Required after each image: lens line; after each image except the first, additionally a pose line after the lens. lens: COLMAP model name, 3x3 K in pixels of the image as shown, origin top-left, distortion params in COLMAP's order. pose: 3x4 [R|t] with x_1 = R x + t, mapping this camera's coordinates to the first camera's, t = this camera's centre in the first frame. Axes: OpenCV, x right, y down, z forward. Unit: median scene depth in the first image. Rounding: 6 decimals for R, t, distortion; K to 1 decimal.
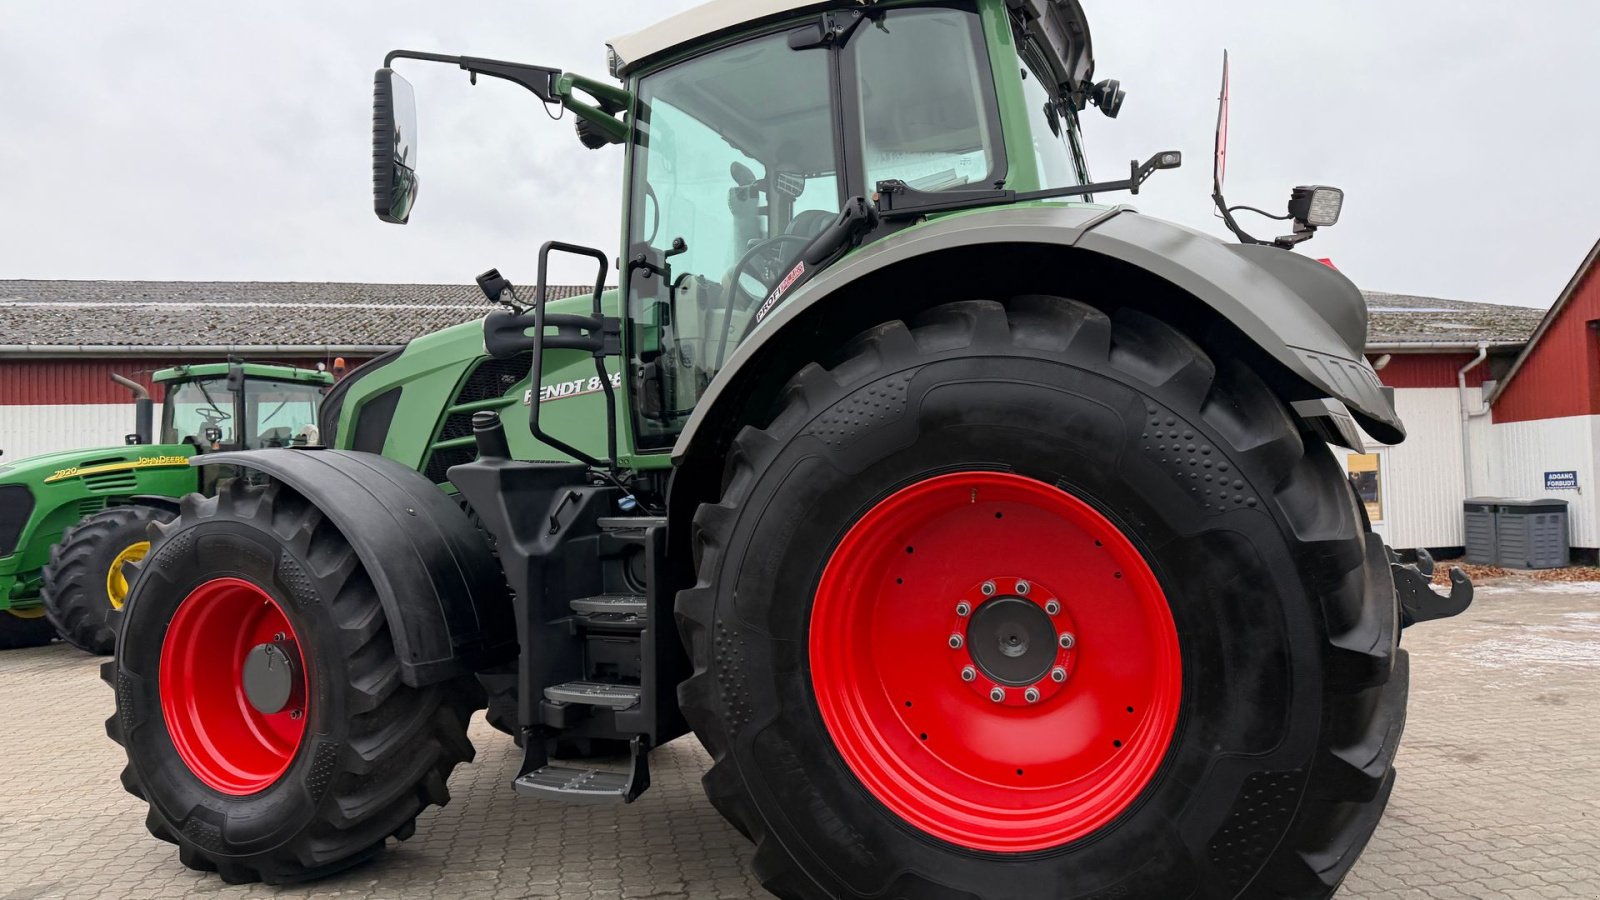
lens RADIAL K [[1103.9, 0, 800.0], [0, 1103.9, 450.0], [0, 0, 1]] dist [0.148274, -0.245997]
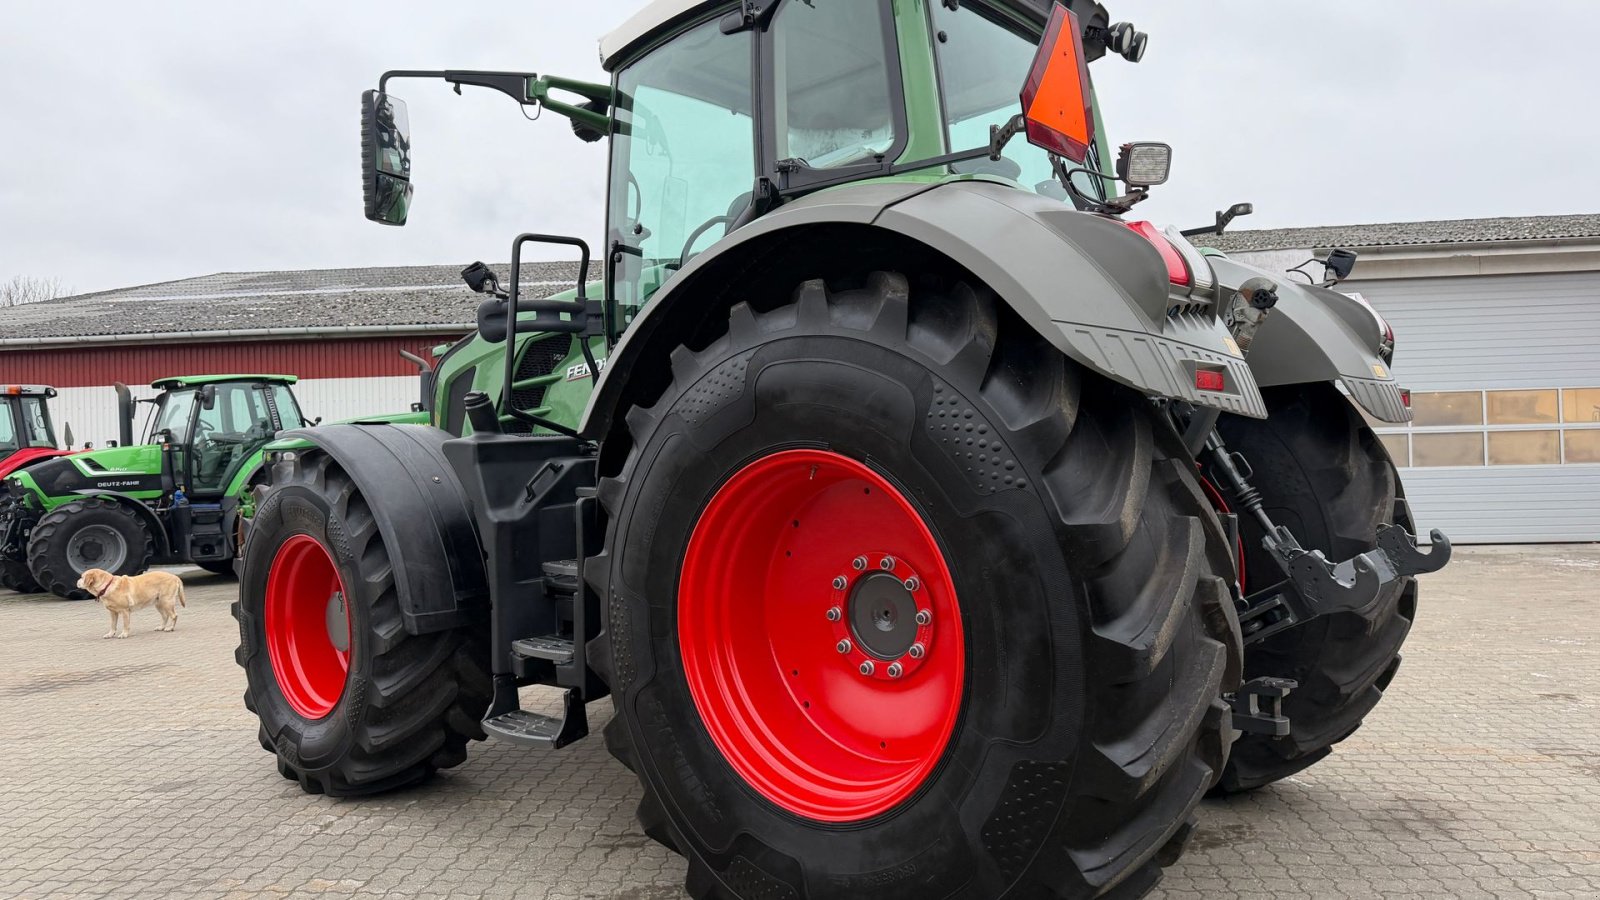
lens RADIAL K [[1097.9, 0, 801.6], [0, 1097.9, 441.7], [0, 0, 1]] dist [0.185248, -0.340118]
pose [[0.961916, -0.001618, -0.273339, 0.379309], [0.010206, 0.999498, 0.029997, -0.015704], [0.273153, -0.031645, 0.961450, 0.024178]]
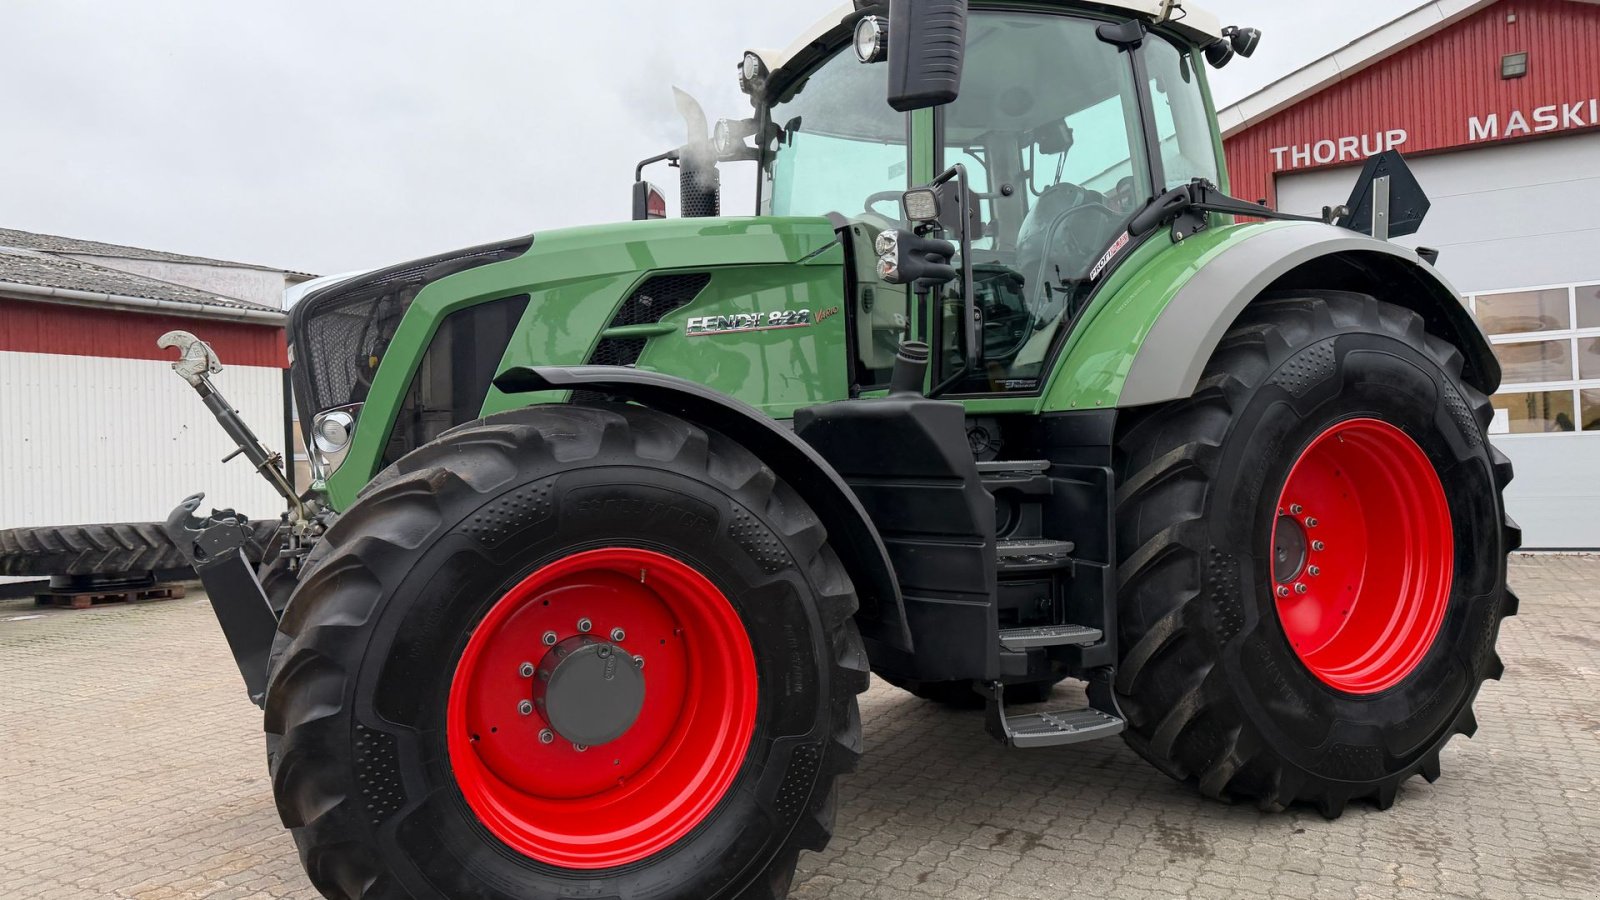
lens RADIAL K [[1095.8, 0, 800.0], [0, 1095.8, 450.0], [0, 0, 1]] dist [0.083560, -0.145861]
pose [[0.631980, 0.015587, 0.774828, -1.148965], [-0.015306, 0.999854, -0.007630, 0.068603], [-0.774833, -0.007037, 0.632127, 0.592524]]
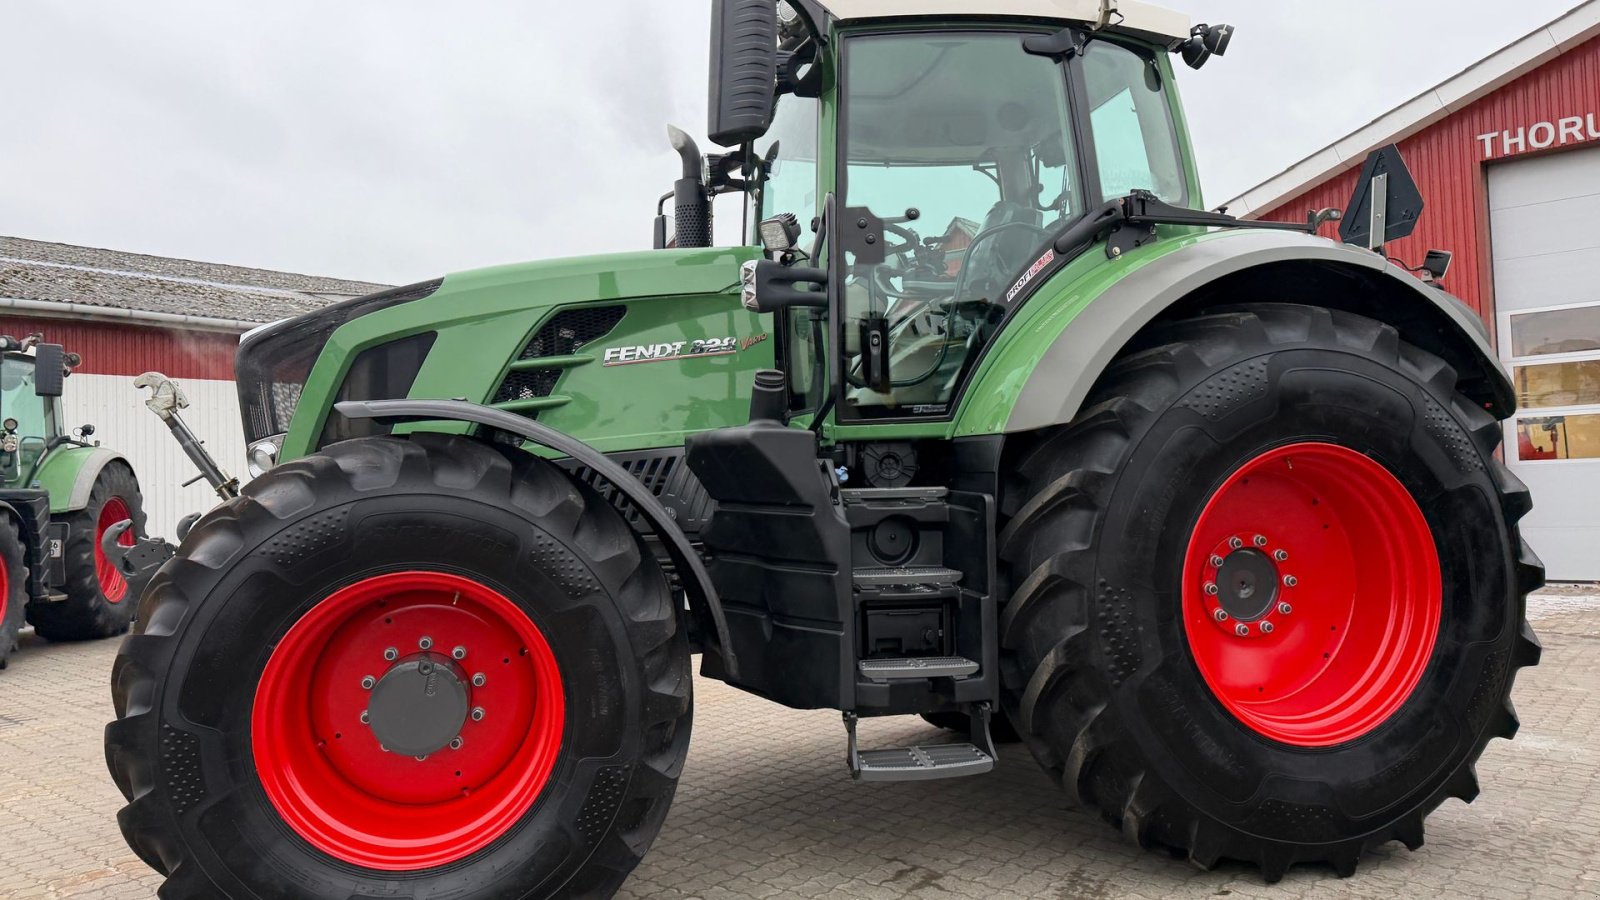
lens RADIAL K [[1098.6, 0, 807.5], [0, 1098.6, 440.8], [0, 0, 1]] dist [0.086818, -0.138222]
pose [[0.782655, 0.029381, 0.621761, -0.912443], [-0.017076, 0.999523, -0.025737, 0.051422], [-0.622221, 0.009525, 0.782784, 0.333478]]
